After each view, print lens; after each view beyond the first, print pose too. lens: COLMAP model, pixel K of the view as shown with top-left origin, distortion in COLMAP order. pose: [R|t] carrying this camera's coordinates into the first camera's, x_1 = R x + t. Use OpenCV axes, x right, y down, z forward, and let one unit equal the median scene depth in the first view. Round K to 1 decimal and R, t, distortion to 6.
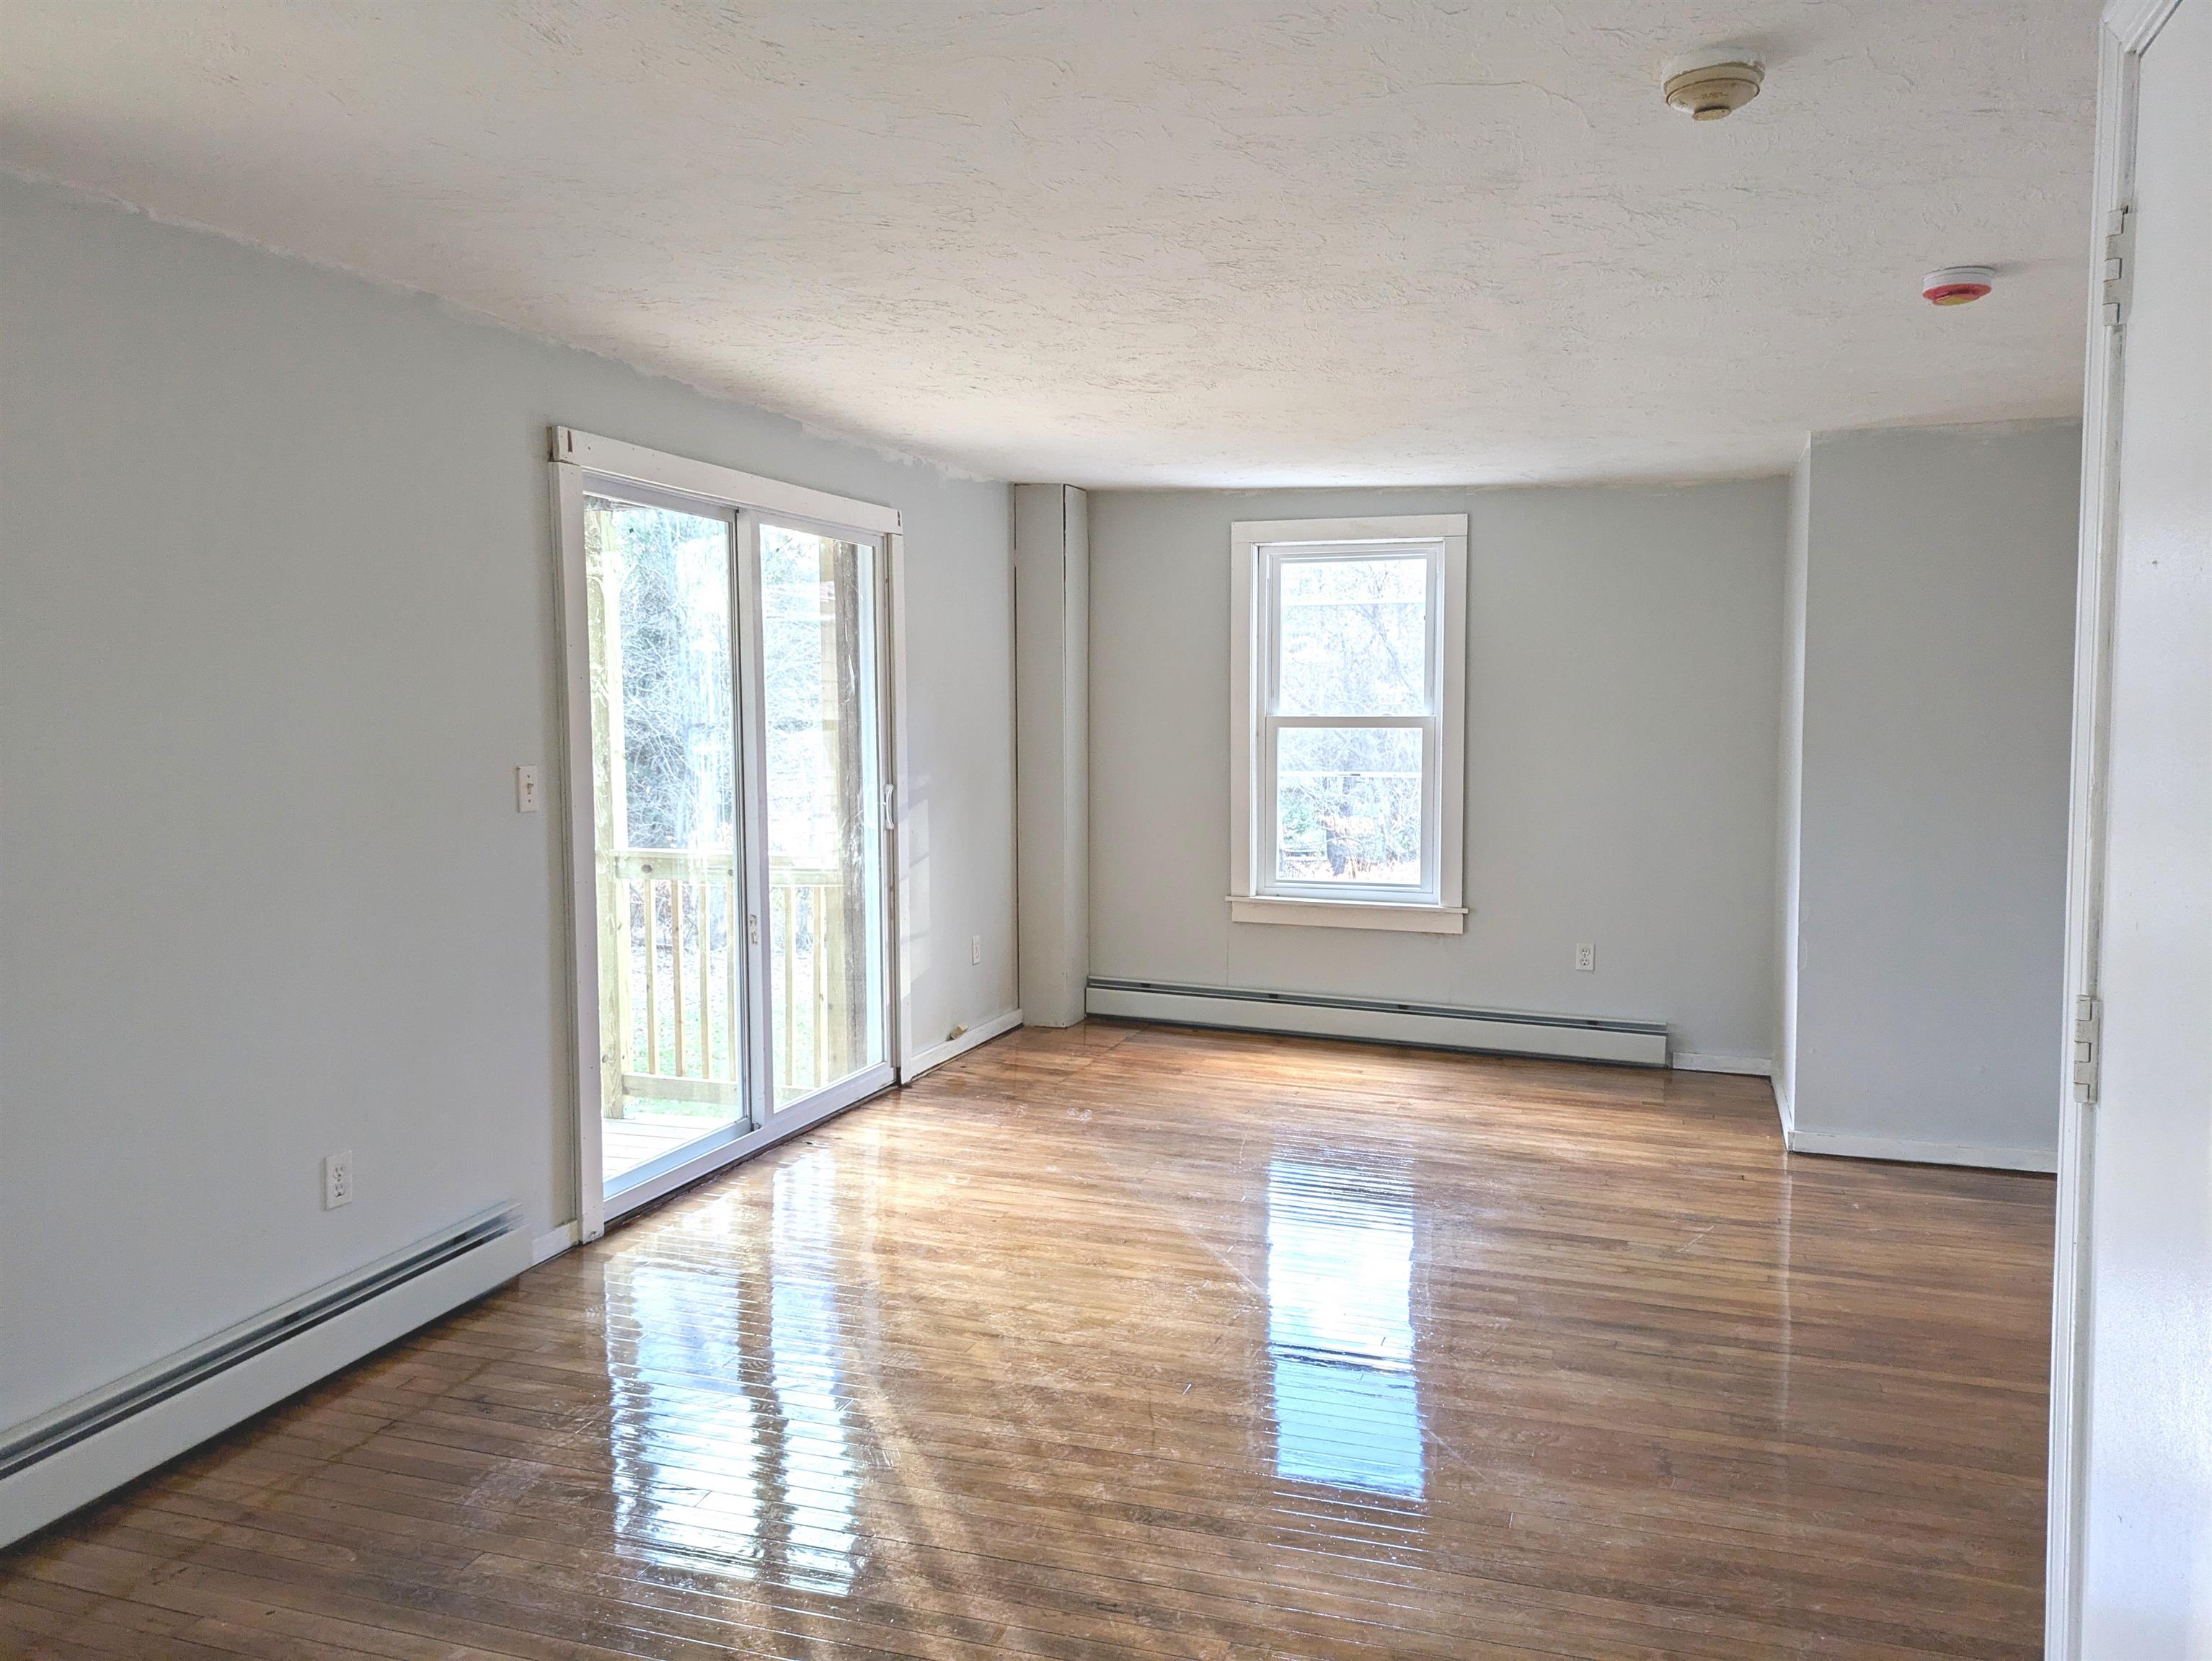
lens RADIAL K [[1650.2, 0, 1106.0], [0, 1650.2, 830.5], [0, 0, 1]] dist [0.009443, 0.003427]
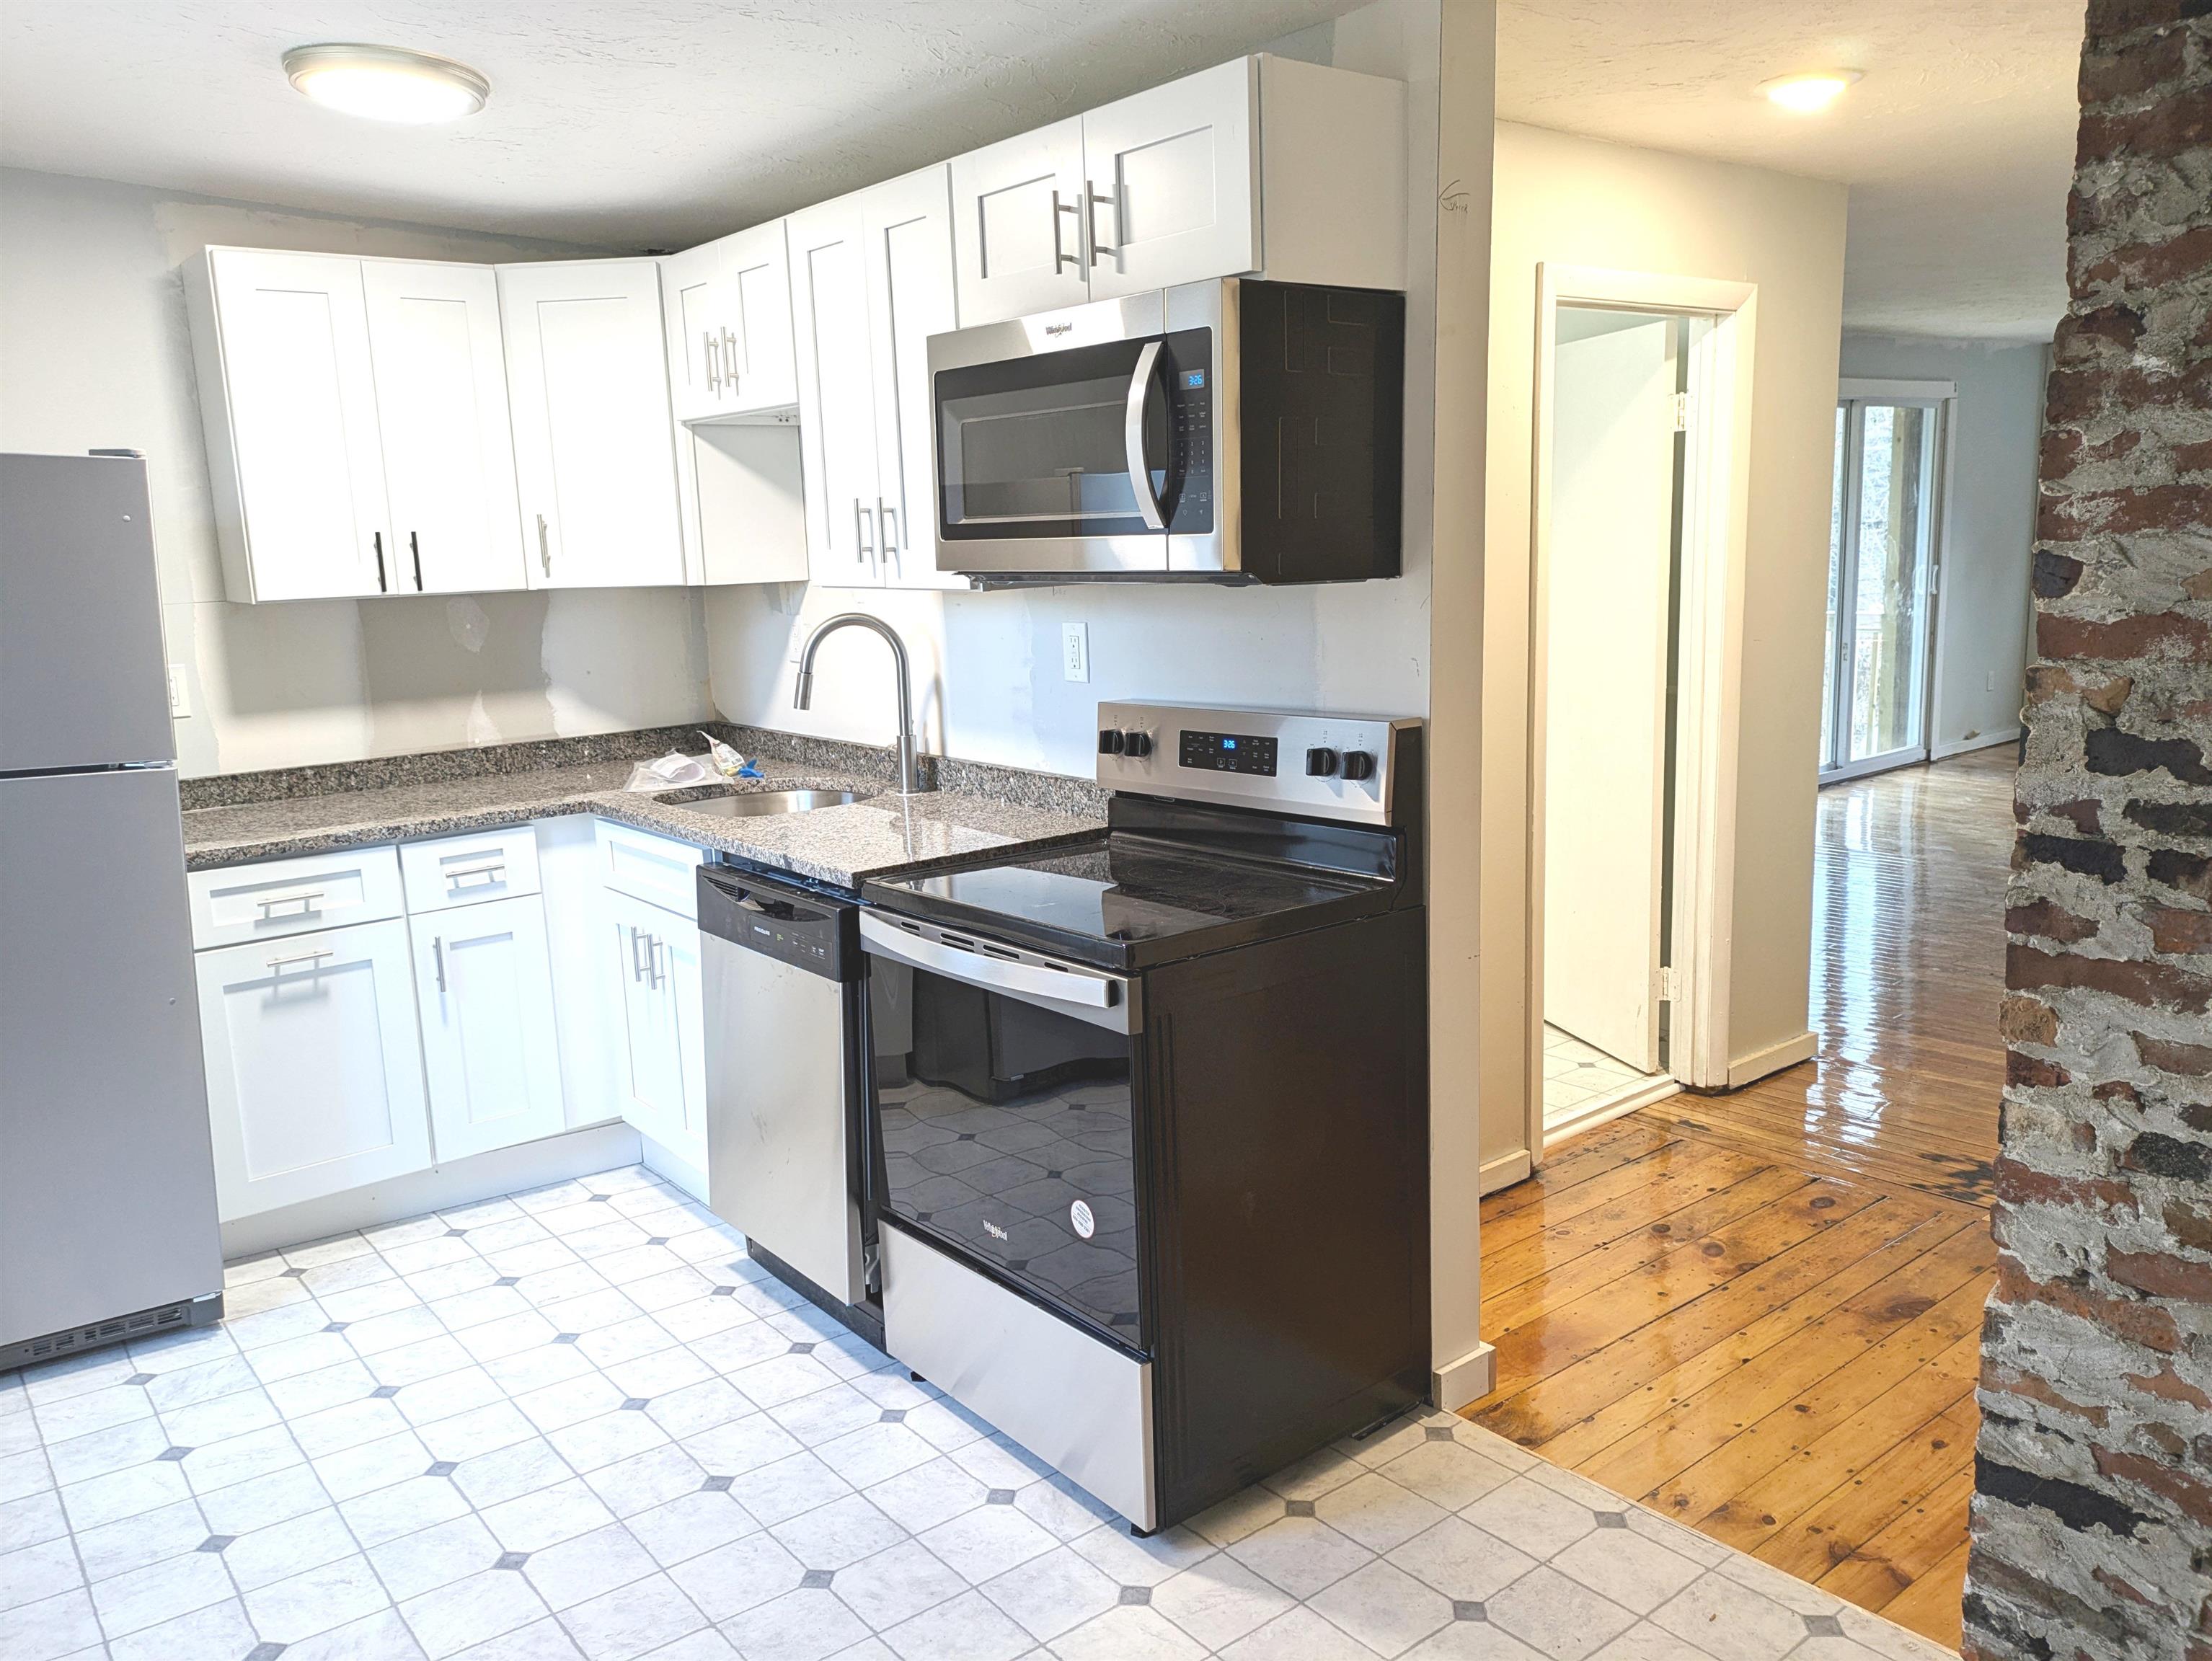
lens RADIAL K [[1650.2, 0, 1106.0], [0, 1650.2, 830.5], [0, 0, 1]] dist [0.009443, 0.003427]
pose [[0.838691, 0.074841, -0.539440, 0.070997], [-0.008971, 0.992277, 0.123719, 0.032627], [0.544533, -0.098923, 0.832885, -0.732849]]
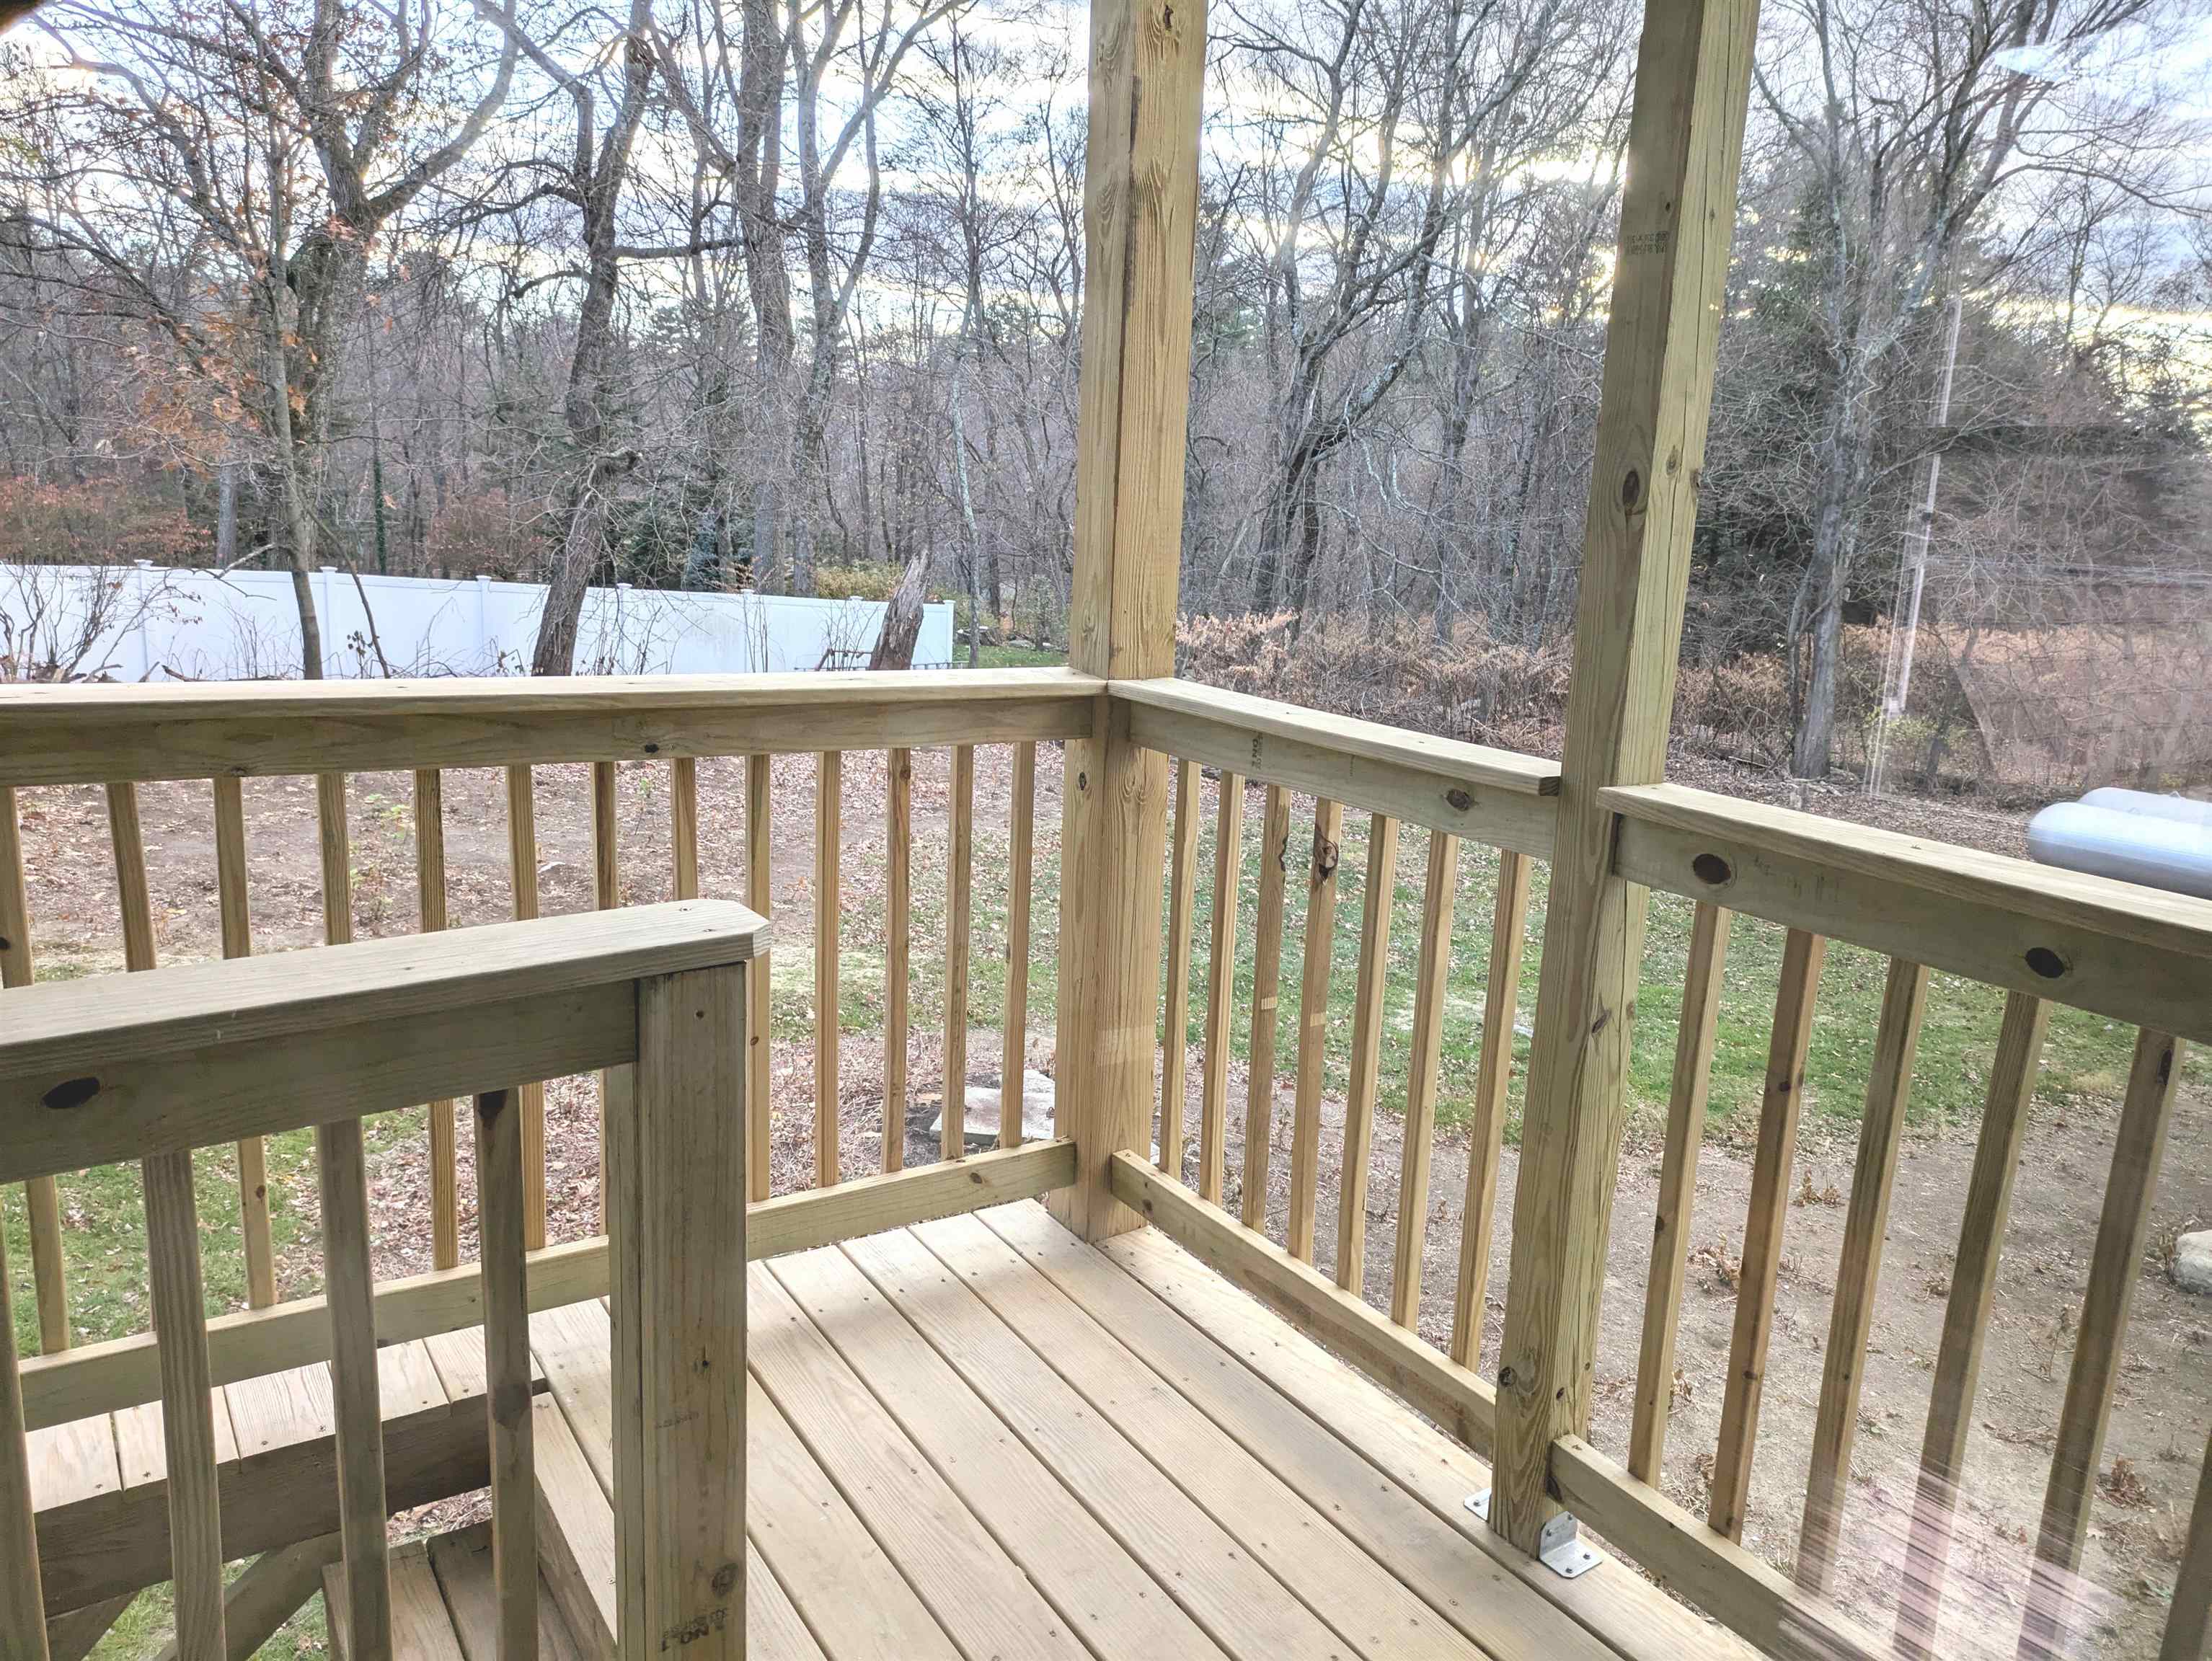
lens RADIAL K [[1650.2, 0, 1106.0], [0, 1650.2, 830.5], [0, 0, 1]] dist [0.009443, 0.003427]
pose [[0.795934, 0.182772, -0.577134, -0.152907], [-0.104603, 0.980518, 0.166259, -0.014307], [0.596278, -0.071961, 0.799547, 0.542268]]
